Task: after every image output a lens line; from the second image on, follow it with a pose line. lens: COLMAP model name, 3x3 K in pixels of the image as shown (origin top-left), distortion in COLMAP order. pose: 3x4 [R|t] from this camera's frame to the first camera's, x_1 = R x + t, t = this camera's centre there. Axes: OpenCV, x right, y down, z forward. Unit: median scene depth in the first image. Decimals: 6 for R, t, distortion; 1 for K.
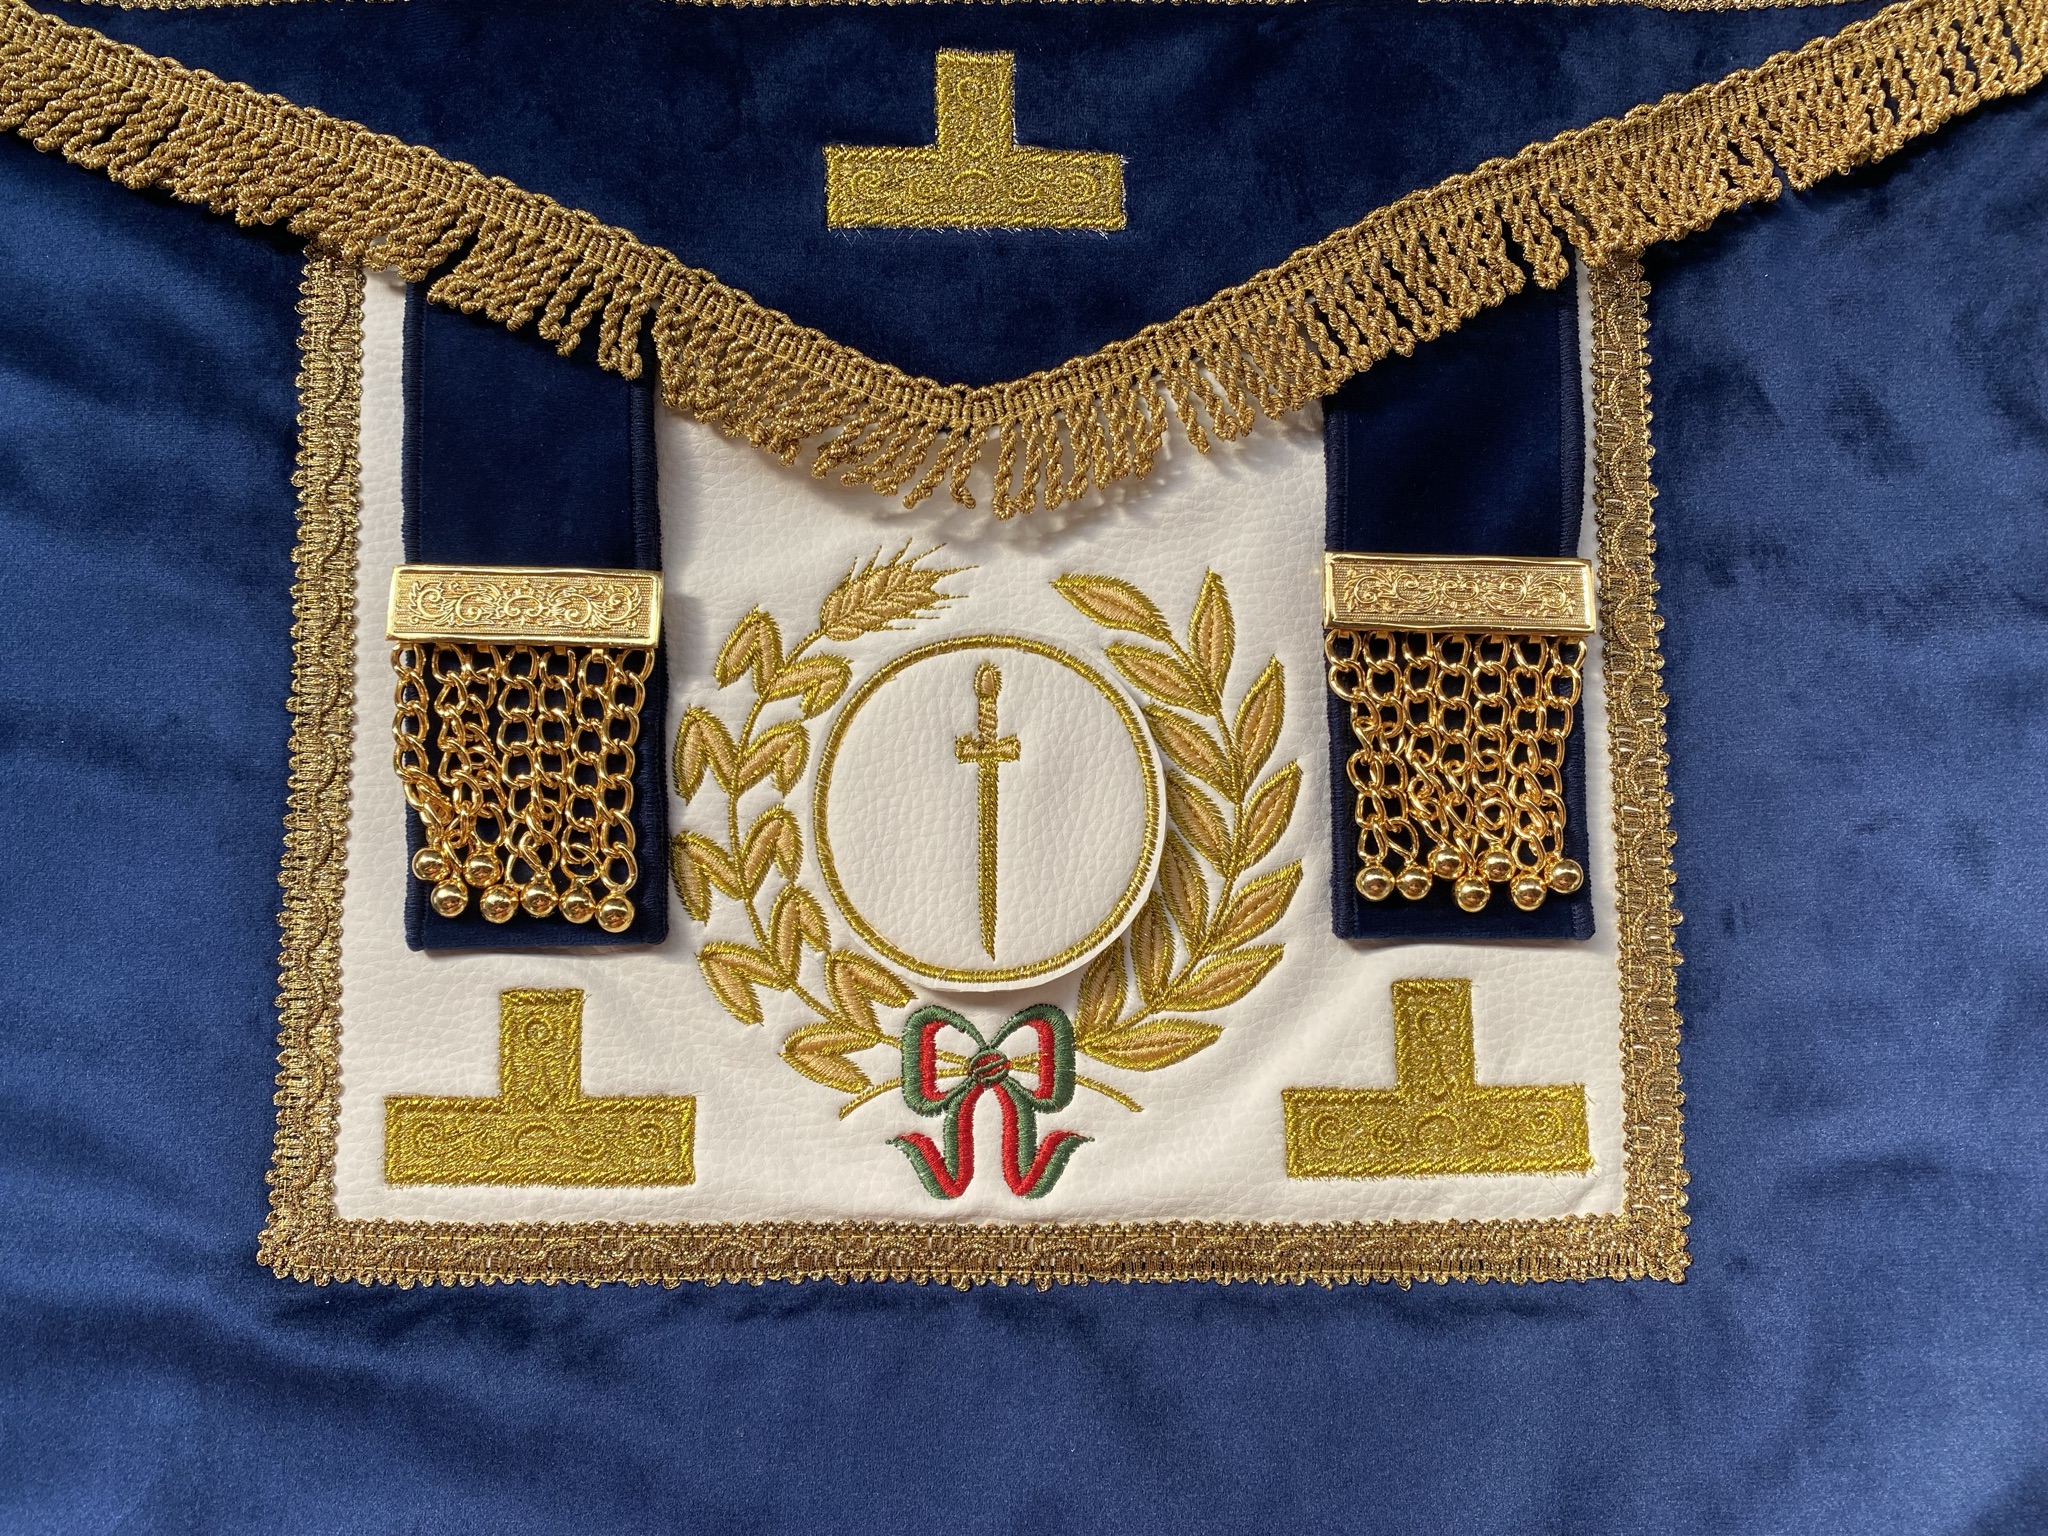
lens RADIAL K [[1530.2, 0, 1021.5], [0, 1530.2, 761.4], [0, 0, 1]] dist [0.008609, -0.010004]
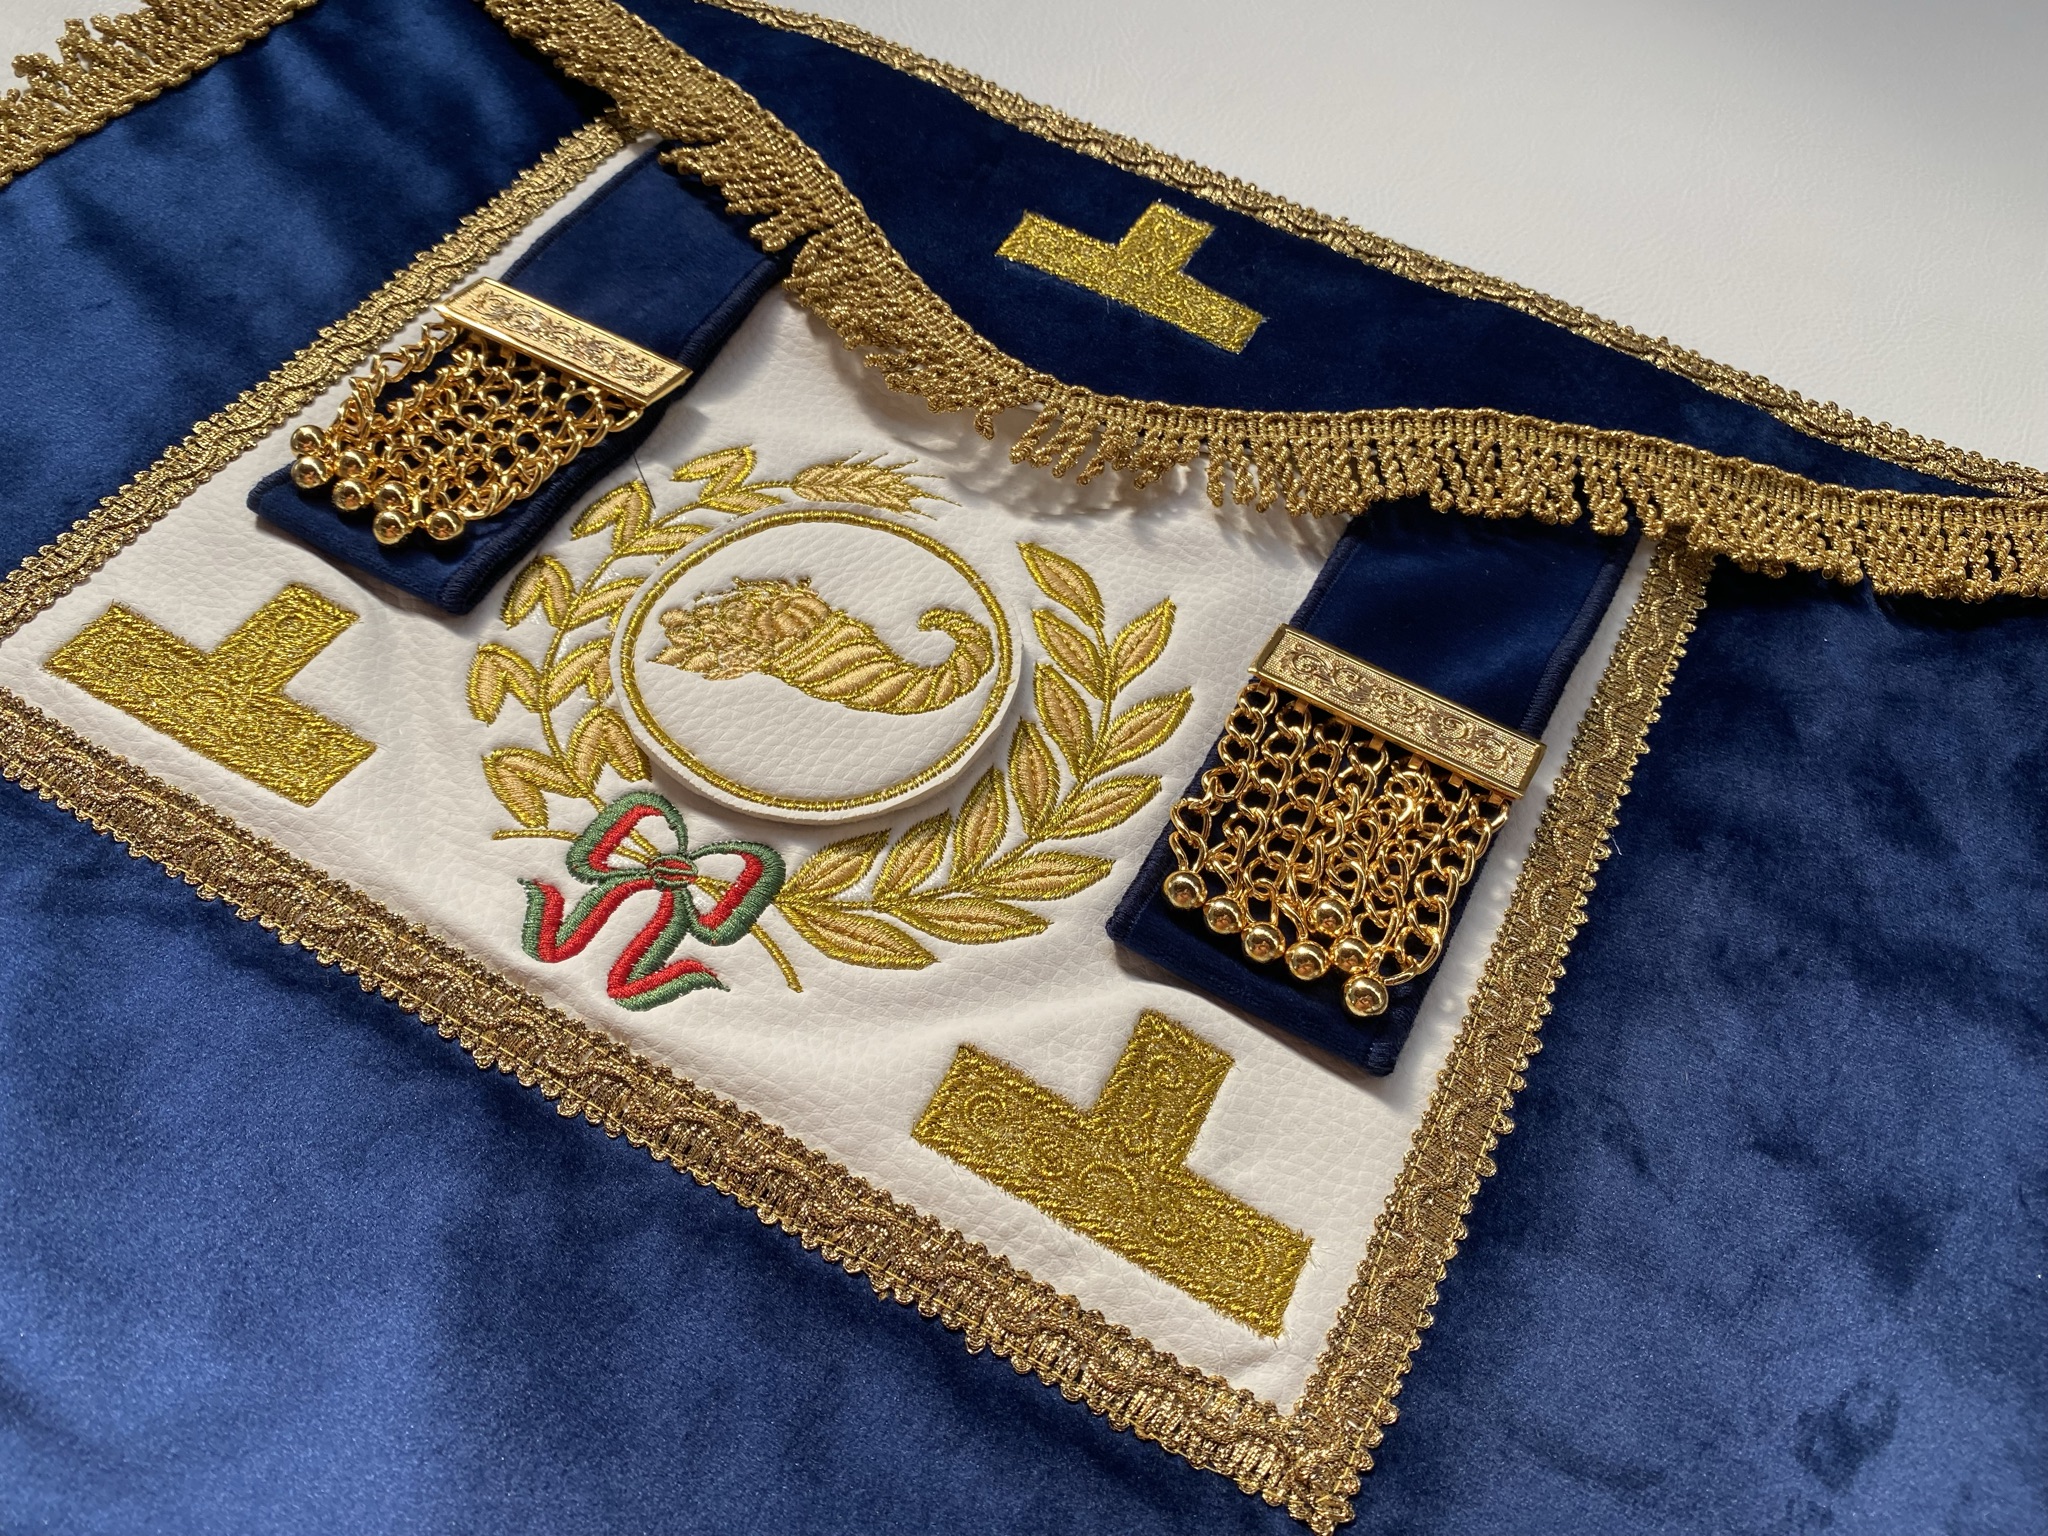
lens RADIAL K [[1521.8, 0, 1024.0], [0, 1521.8, 768.0], [0, 0, 1]] dist [-0.004943, 0.000810]
pose [[0.877928, 0.426215, -0.218134, 0.302822], [-0.478299, 0.760049, -0.439949, 0.426536], [-0.021721, 0.490577, 0.871127, 0.232694]]
